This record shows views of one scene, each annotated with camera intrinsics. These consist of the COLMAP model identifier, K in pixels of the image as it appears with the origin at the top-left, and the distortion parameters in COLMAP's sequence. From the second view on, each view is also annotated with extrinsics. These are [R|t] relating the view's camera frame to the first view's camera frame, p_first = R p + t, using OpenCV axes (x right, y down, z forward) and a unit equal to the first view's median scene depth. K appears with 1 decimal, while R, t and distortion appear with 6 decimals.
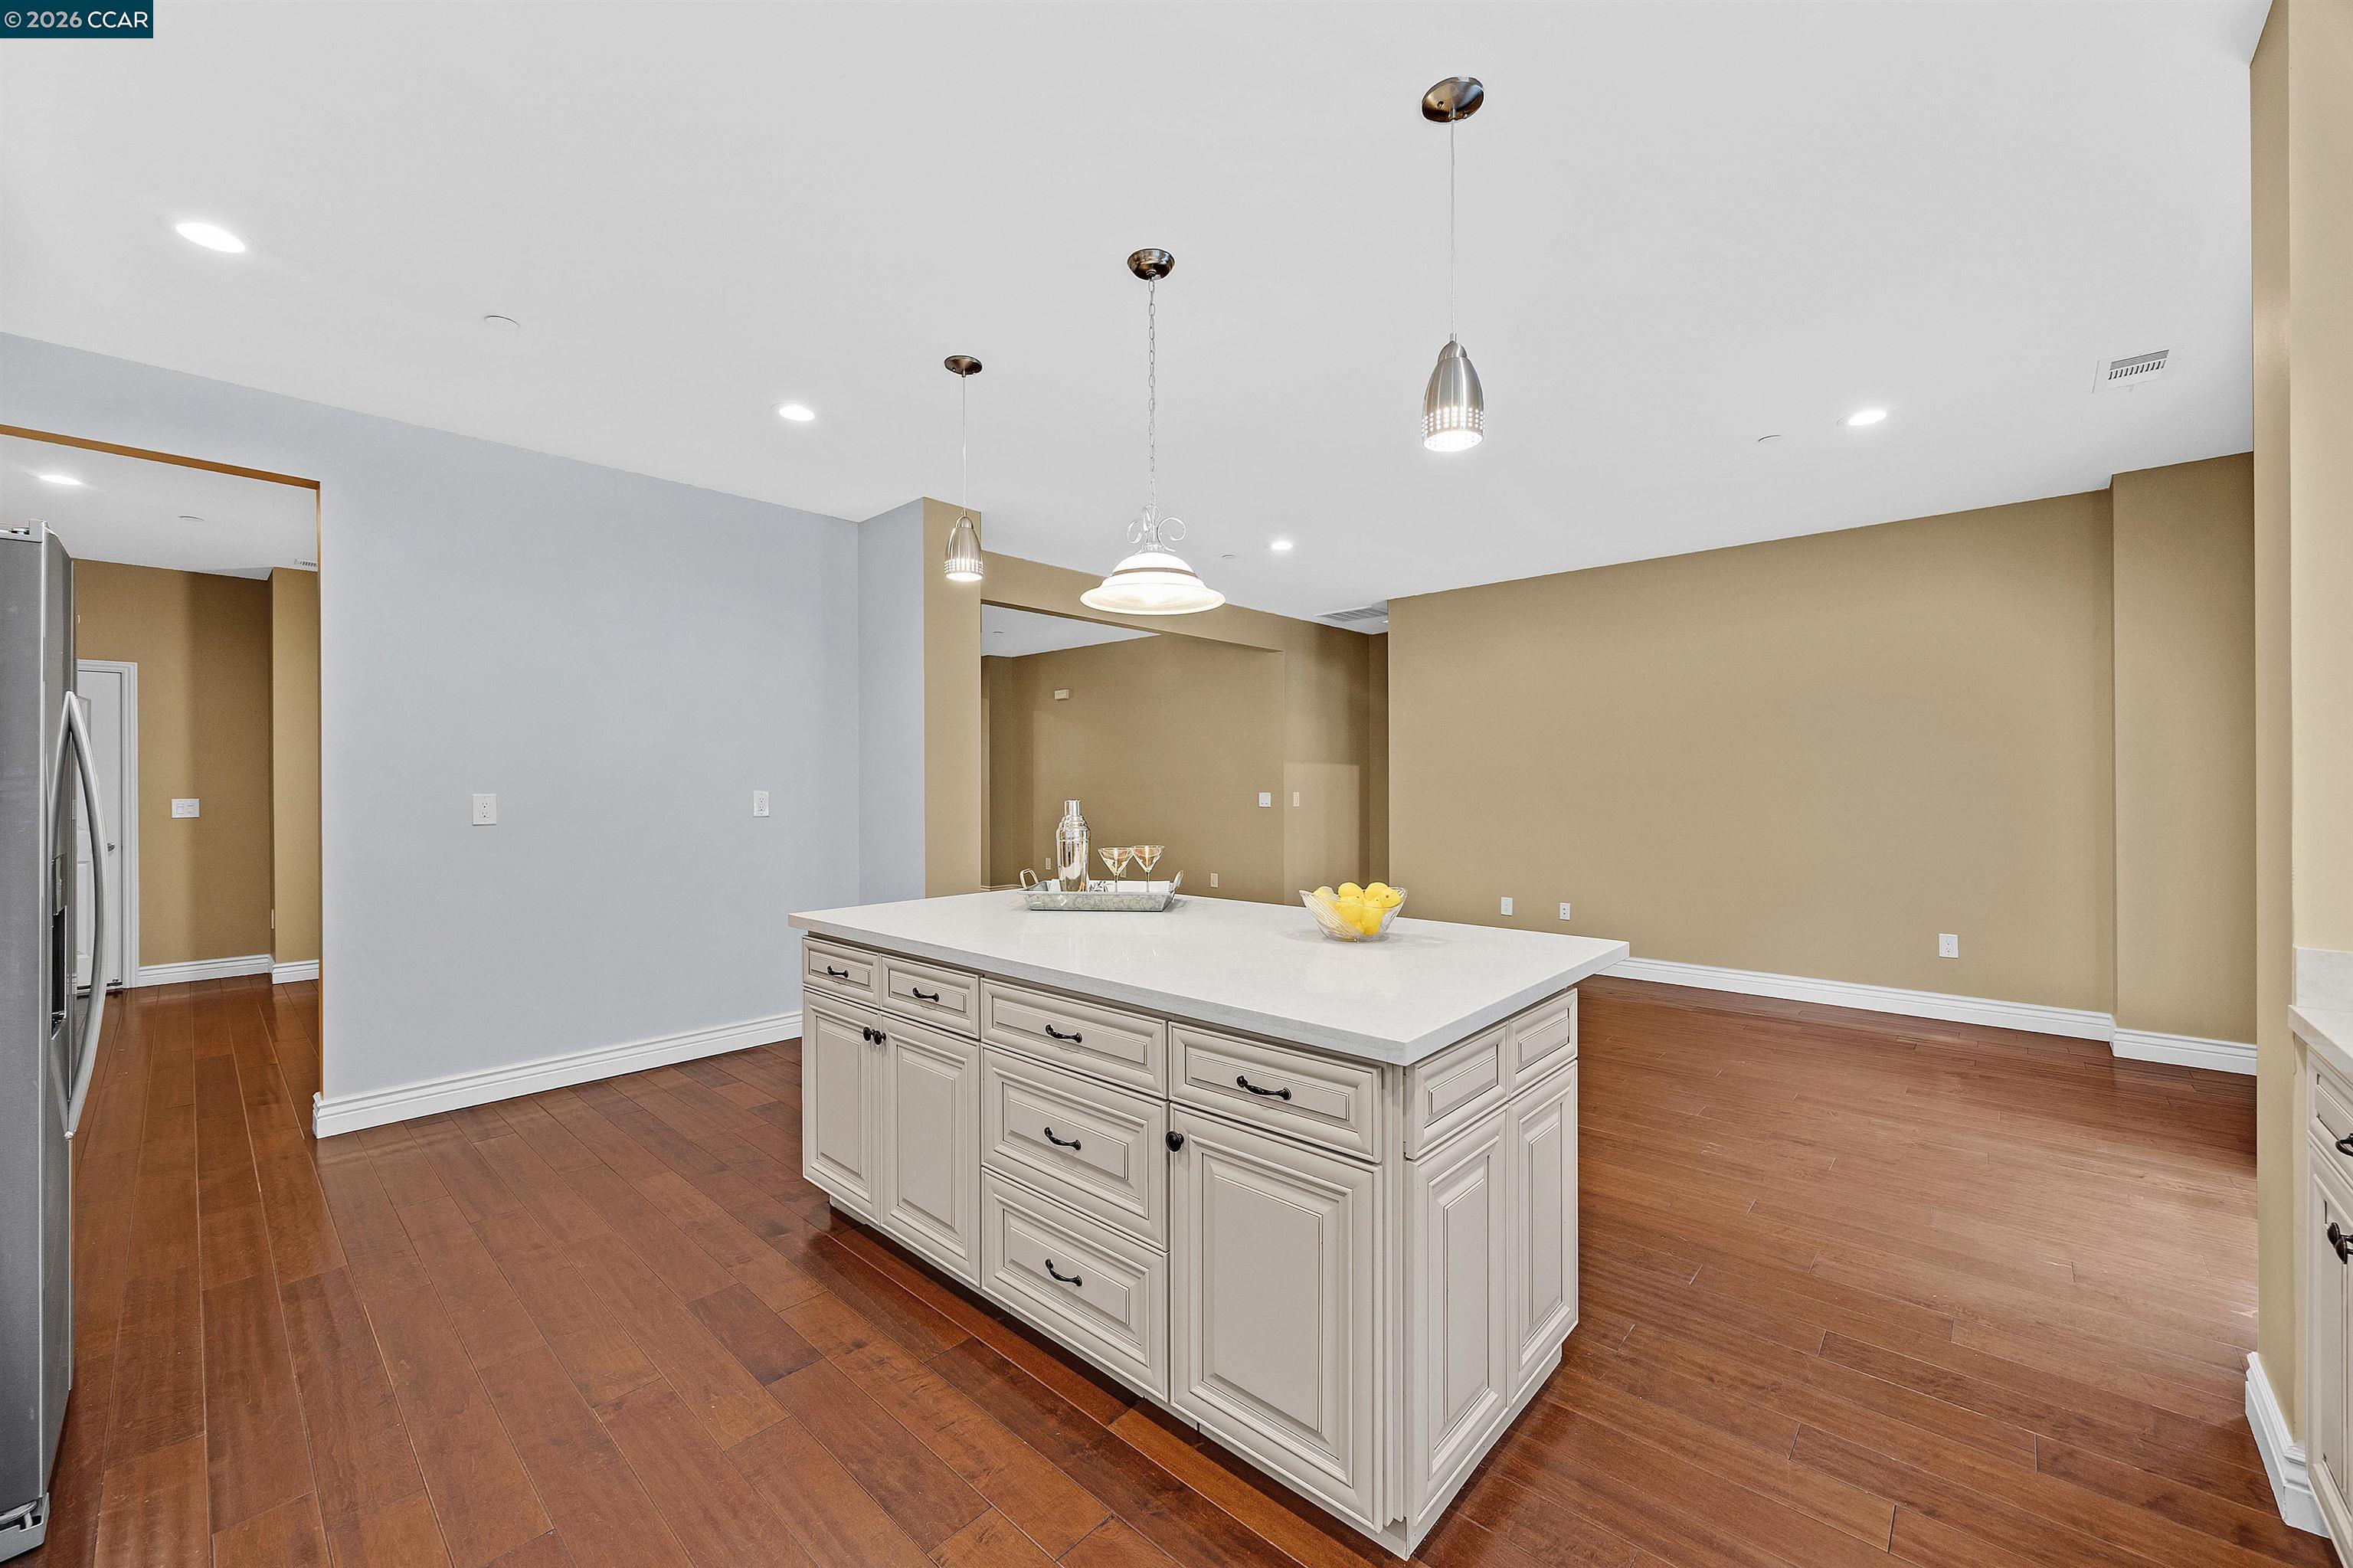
lens RADIAL K [[902.2, 0, 1184.7], [0, 902.2, 774.7], [0, 0, 1]] dist [-0.001964, 0.000015]
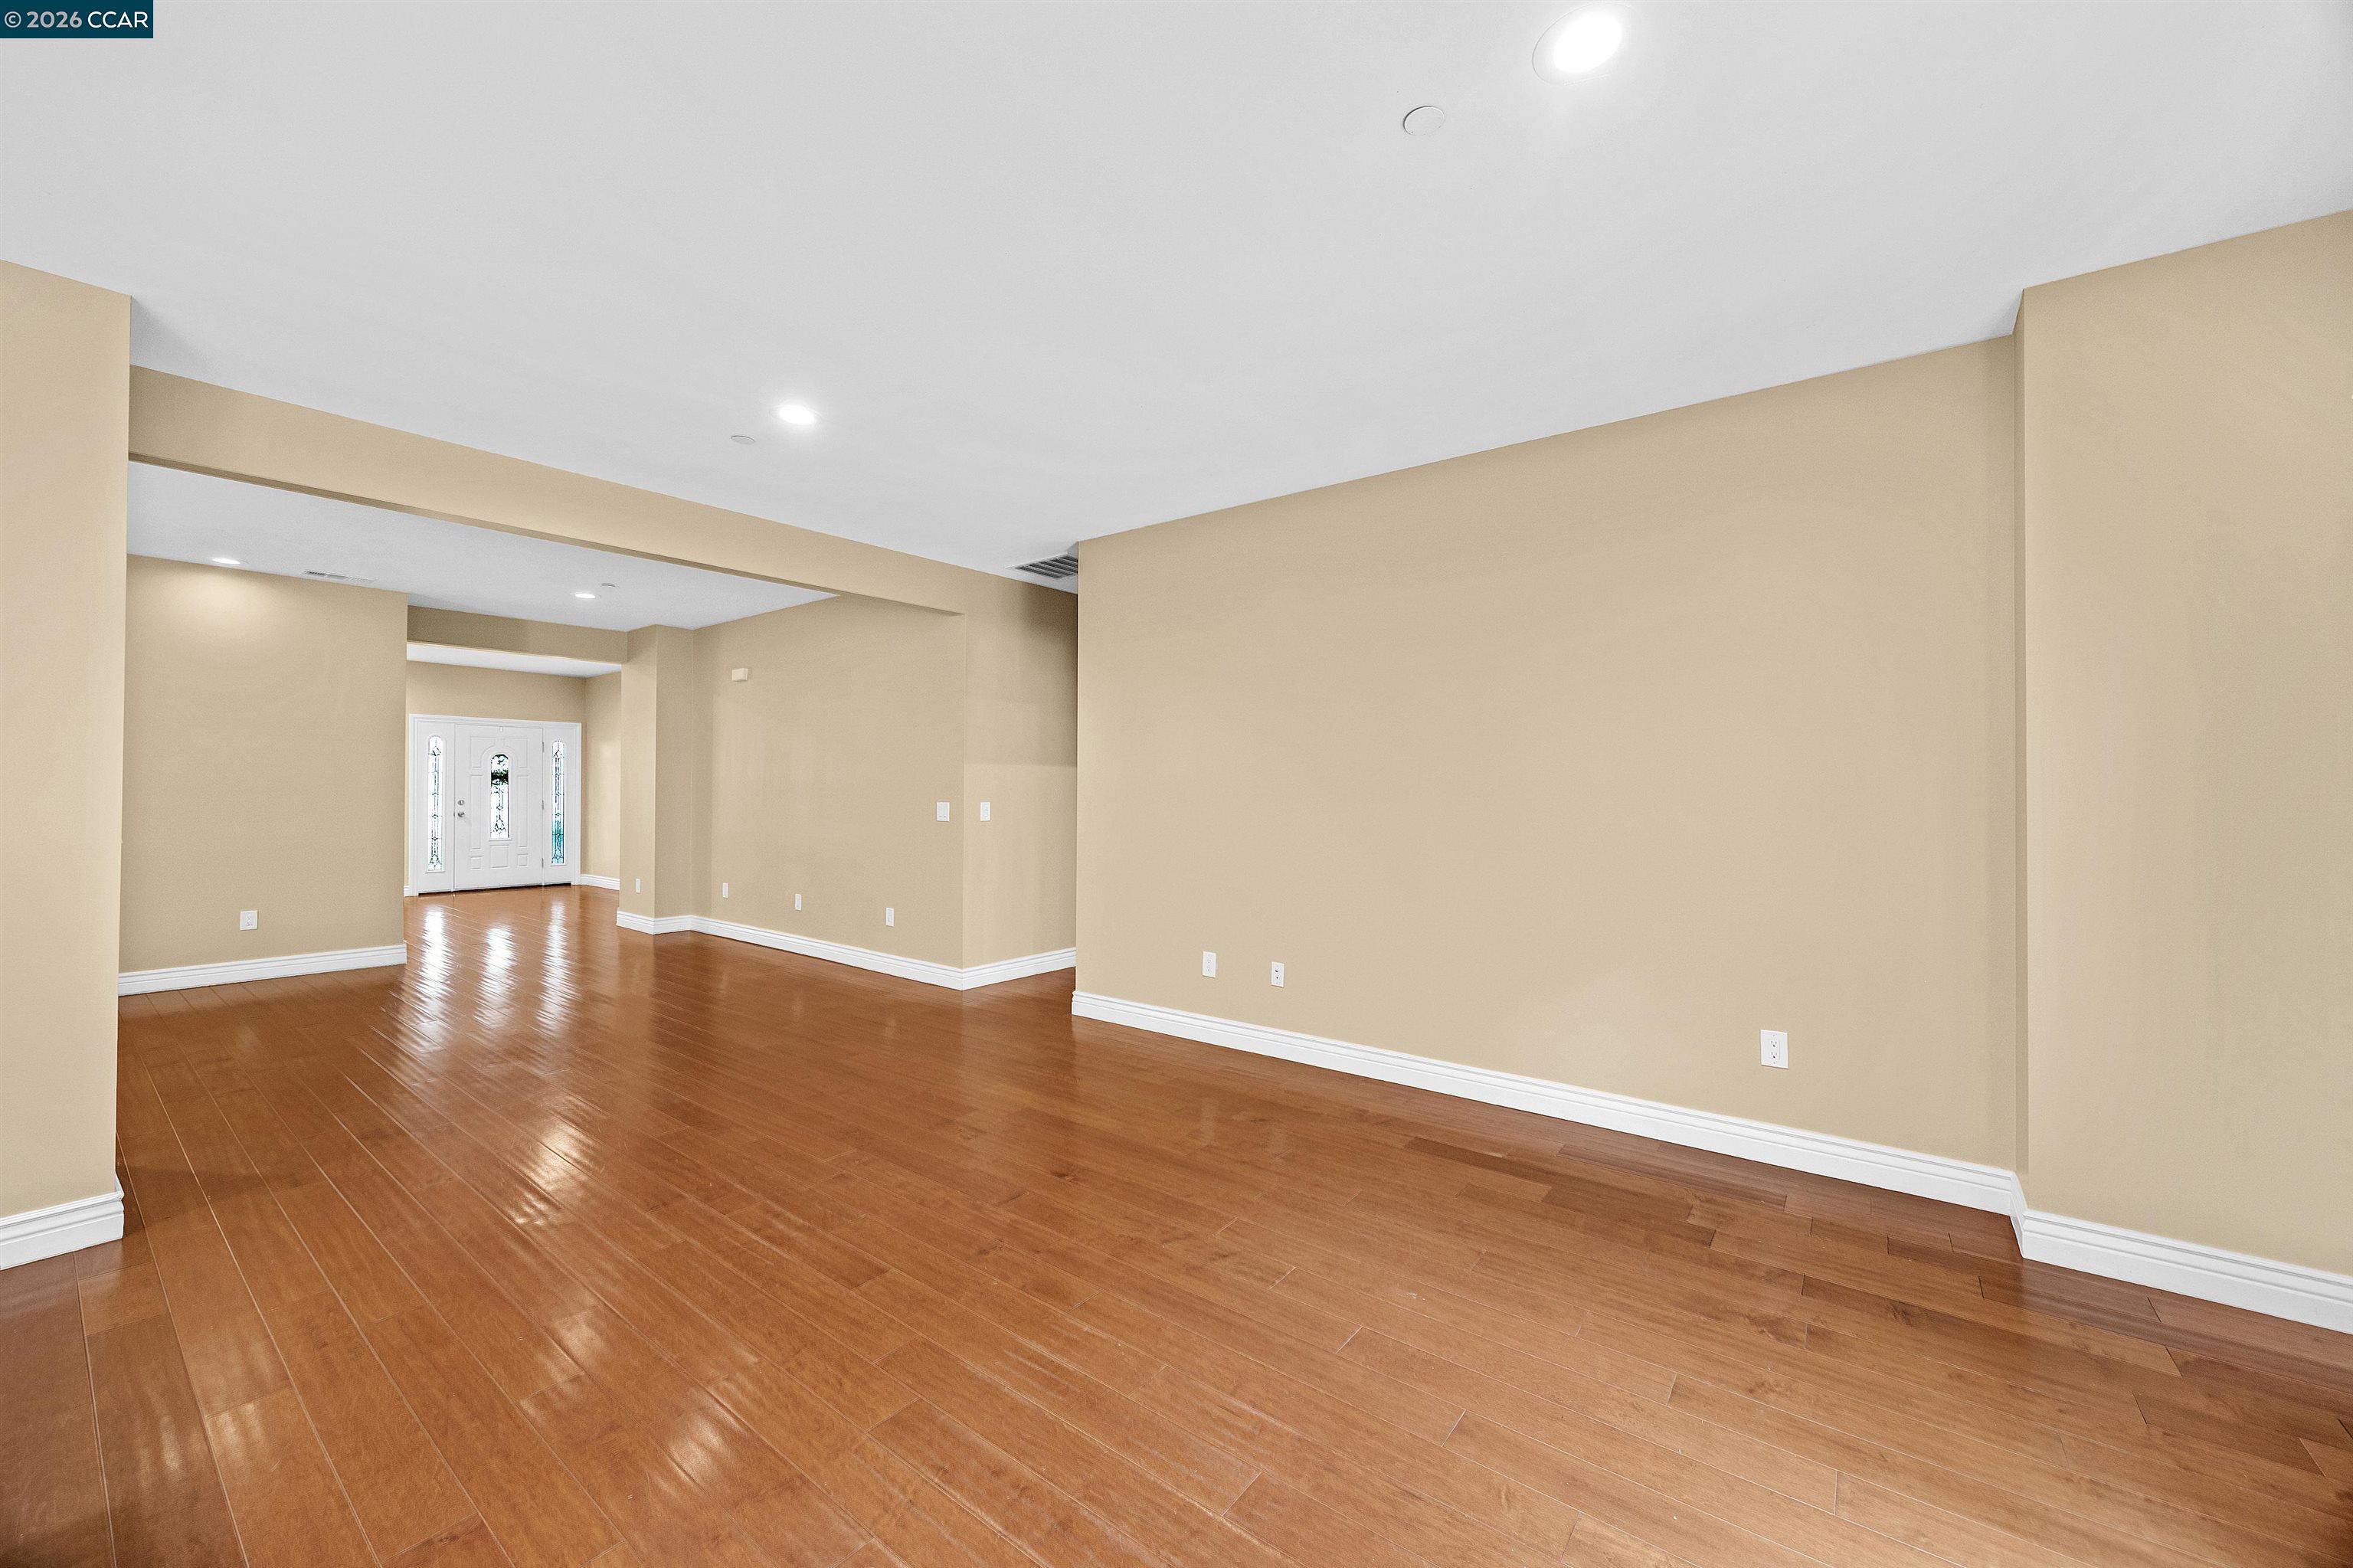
lens RADIAL K [[902.2, 0, 1163.2], [0, 902.2, 777.1], [0, 0, 1]] dist [-0.001964, 0.000015]
pose [[0.996907, 0.011279, 0.077778, 0.352687], [-0.010968, 0.999930, -0.004431, 0.001315], [-0.077822, 0.003564, 0.996961, 0.382697]]
